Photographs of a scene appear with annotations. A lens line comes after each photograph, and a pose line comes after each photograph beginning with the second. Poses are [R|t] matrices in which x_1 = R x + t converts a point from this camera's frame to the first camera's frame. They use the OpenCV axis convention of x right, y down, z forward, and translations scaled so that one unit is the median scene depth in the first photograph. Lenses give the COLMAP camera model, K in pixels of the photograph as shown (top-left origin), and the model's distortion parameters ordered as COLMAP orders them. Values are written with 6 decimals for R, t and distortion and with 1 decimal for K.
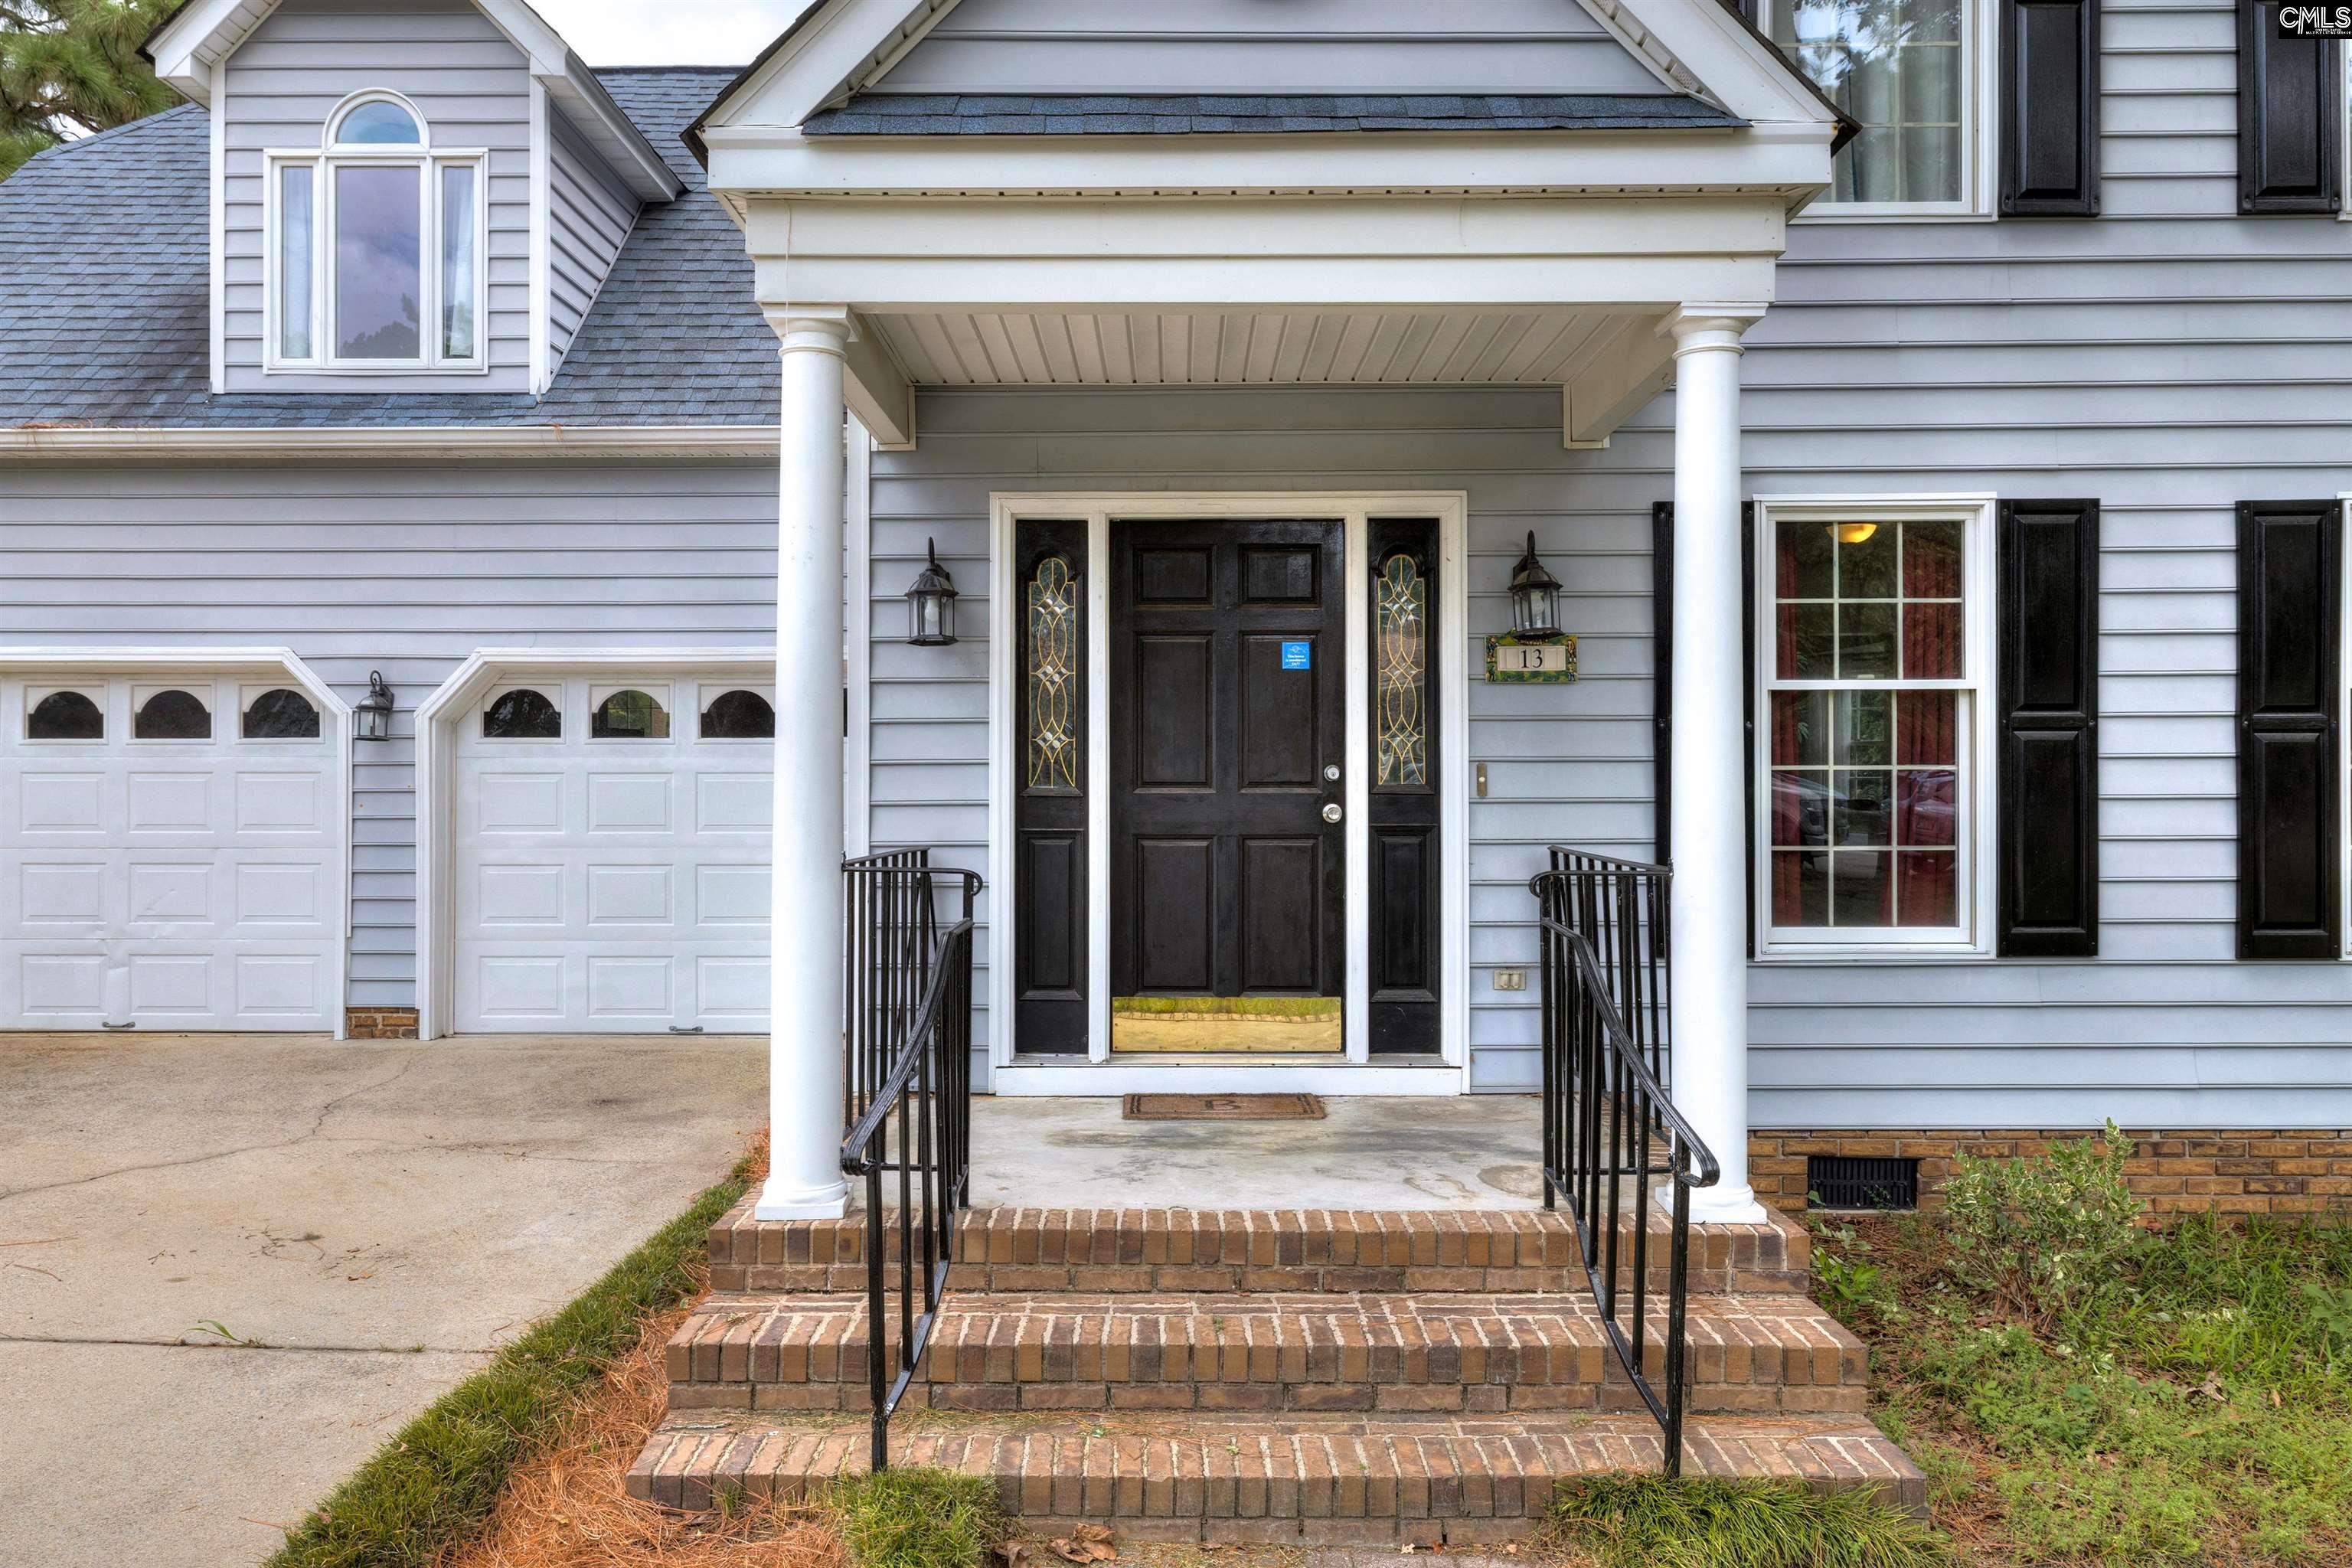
lens RADIAL K [[1904.9, 0, 1177.6], [0, 1904.9, 754.8], [0, 0, 1]] dist [0.004778, 0.006673]
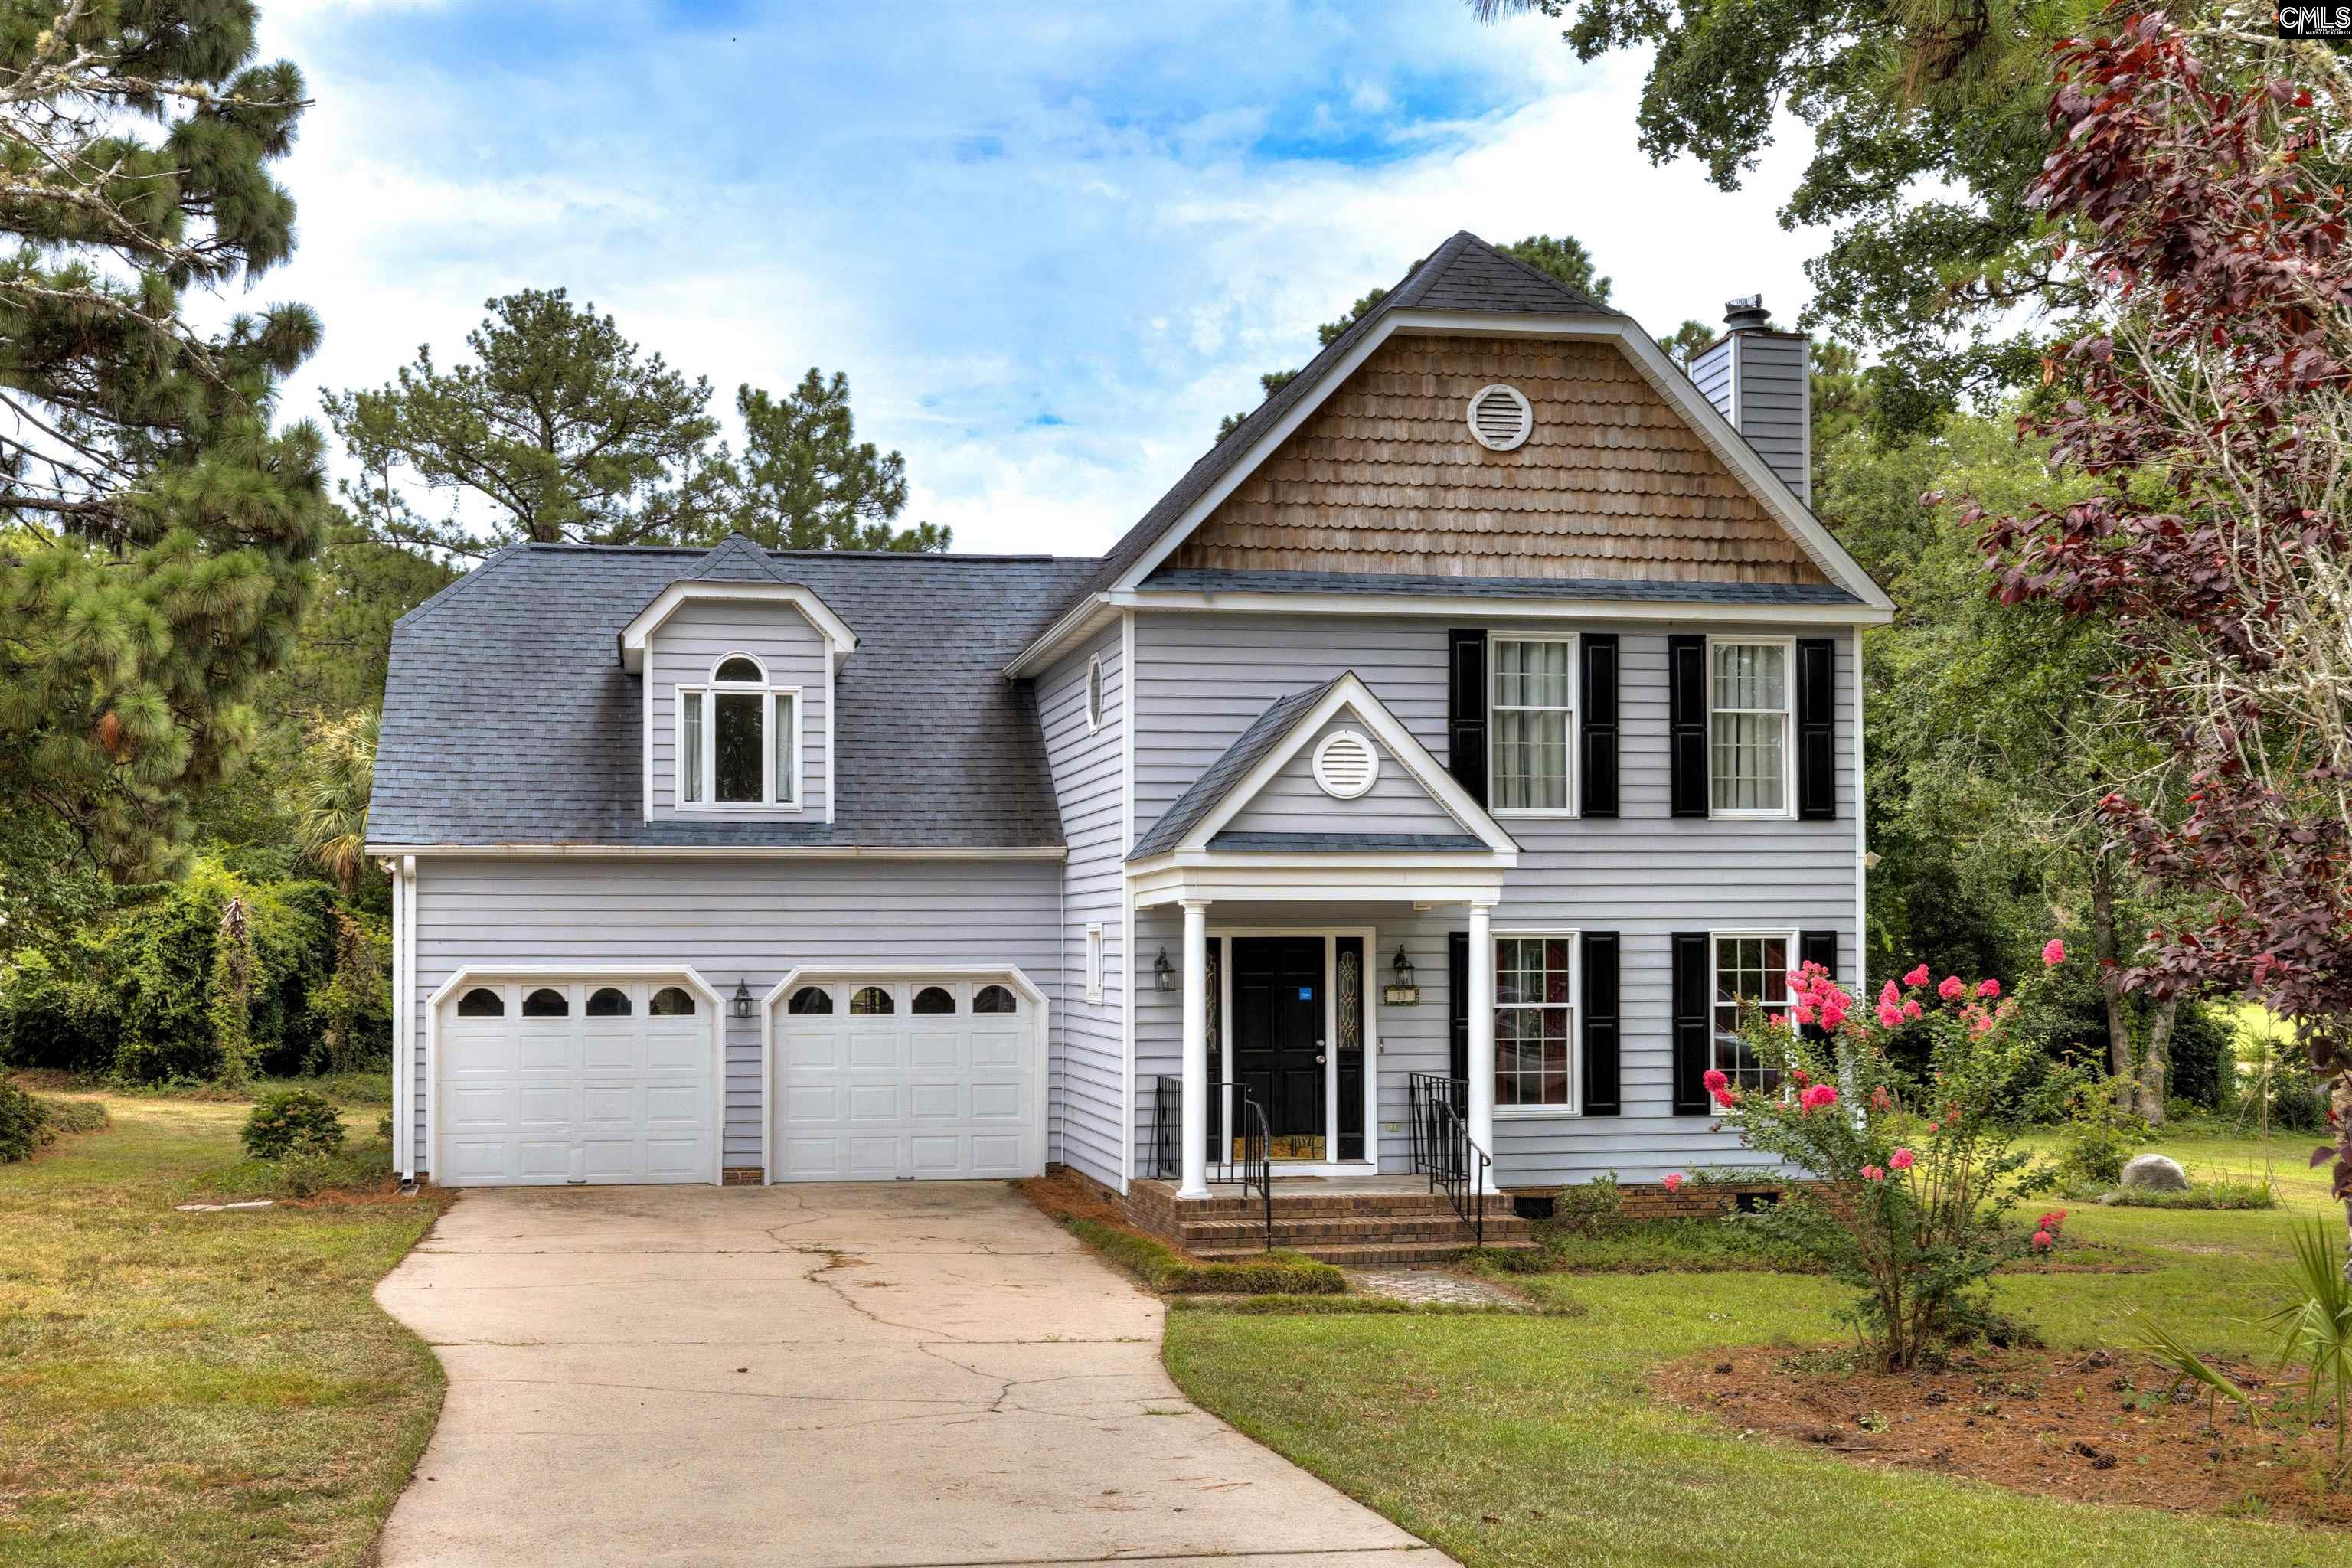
lens RADIAL K [[2699.6, 0, 1176.0], [0, 2699.6, 784.0], [0, 0, 1]] dist [-0.003821, -0.002348]
pose [[0.978400, 0.012625, 0.206334, -0.807658], [-0.001418, 0.998520, -0.054369, -0.131799], [-0.206715, 0.052902, 0.976970, -2.317323]]
